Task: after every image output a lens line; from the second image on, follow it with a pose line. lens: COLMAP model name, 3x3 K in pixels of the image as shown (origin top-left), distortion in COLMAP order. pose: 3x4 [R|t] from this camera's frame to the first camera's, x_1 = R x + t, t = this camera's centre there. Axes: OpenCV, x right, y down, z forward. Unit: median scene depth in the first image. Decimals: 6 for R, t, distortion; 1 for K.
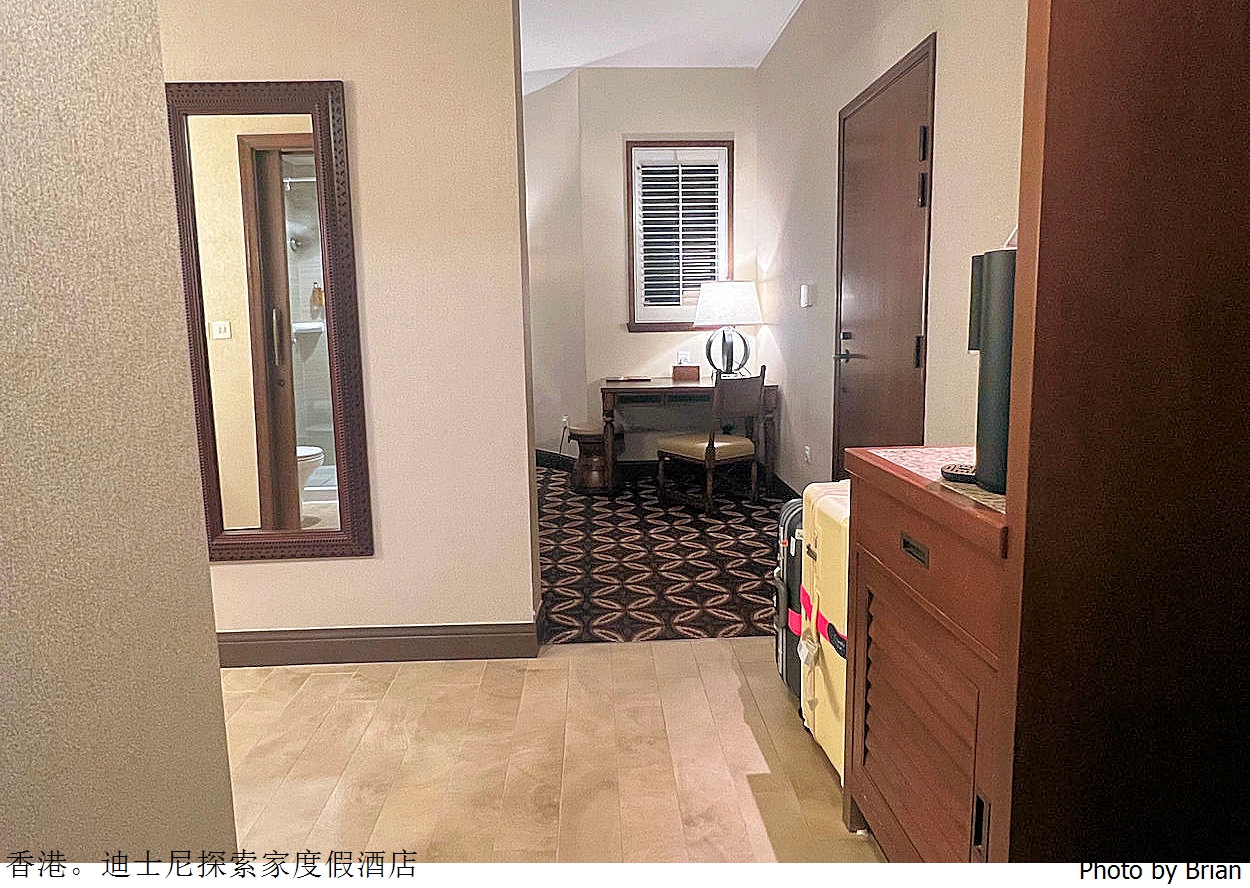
lens RADIAL K [[741.3, 0, 618.5], [0, 741.3, 405.9], [0, 0, 1]] dist [-0.002507, 0.000196]
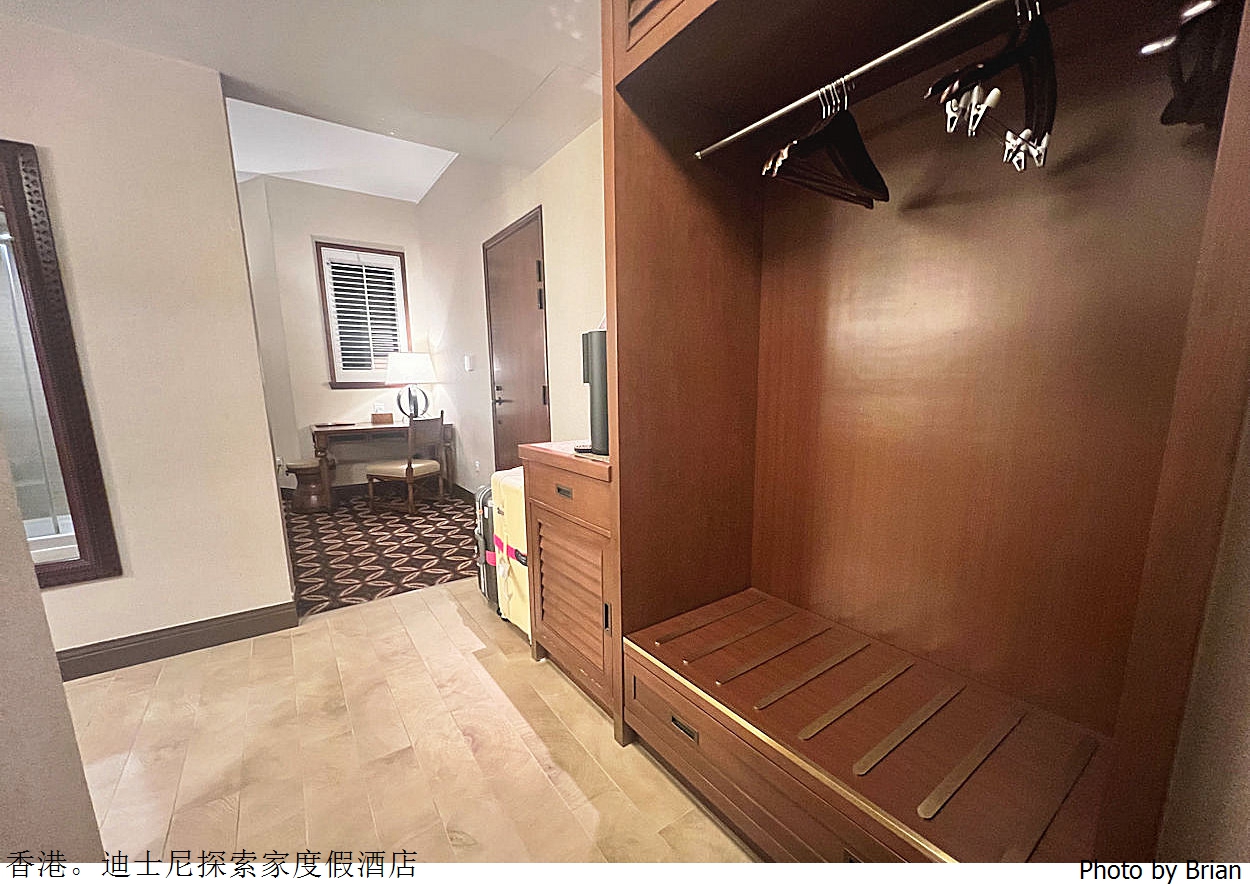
lens RADIAL K [[486.1, 0, 627.7], [0, 486.1, 457.2], [0, 0, 1]] dist [-0.001559, -0.000011]
pose [[0.840797, -0.080951, 0.535264, -0.023354], [0.061424, 0.996637, 0.054242, 0.010567], [-0.537855, -0.012729, 0.842942, -0.023867]]
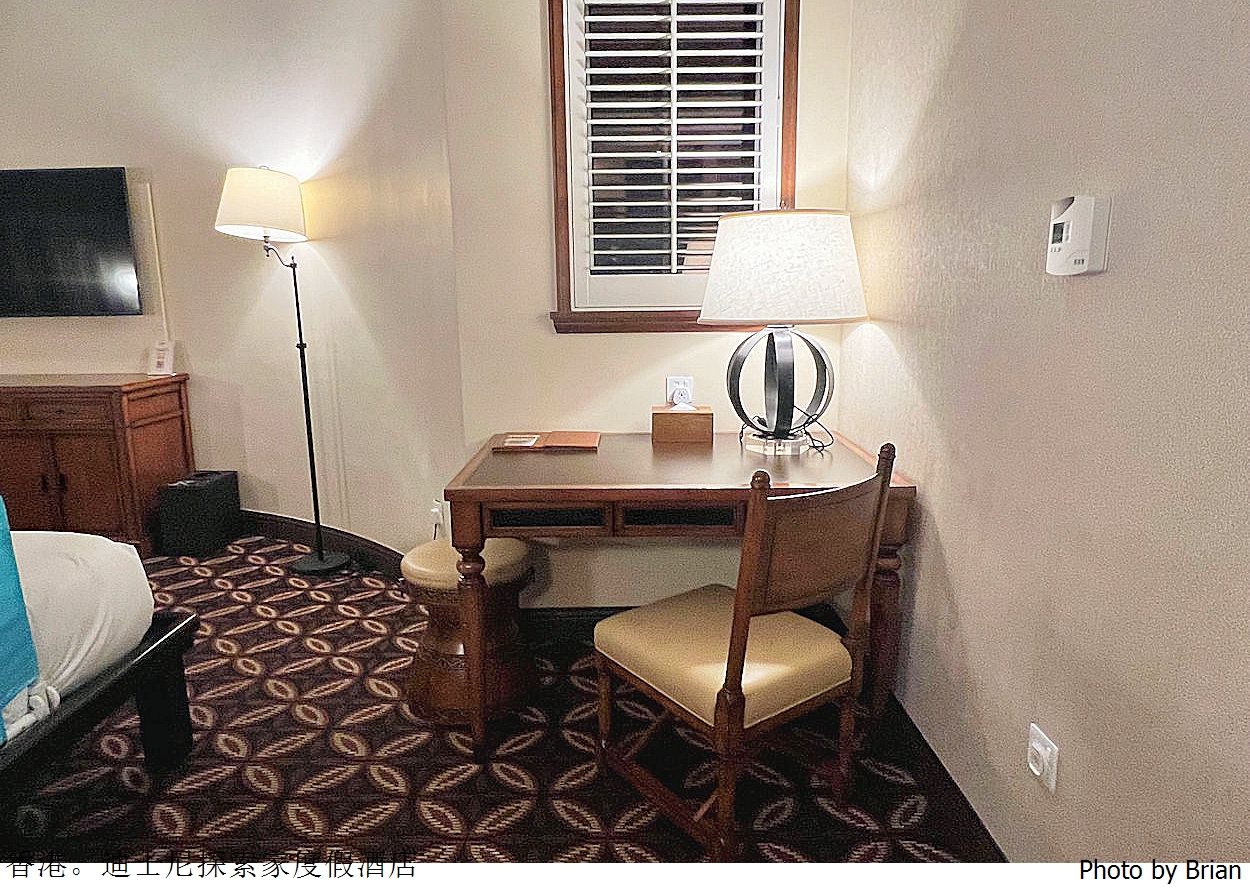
lens RADIAL K [[787.6, 0, 630.6], [0, 787.6, 436.9], [0, 0, 1]] dist [-0.008138, 0.005520]
pose [[0.999302, 0.015078, -0.034186, 0.120563], [-0.013417, 0.998742, 0.048312, -0.096629], [0.034872, -0.047819, 0.998247, 0.840880]]
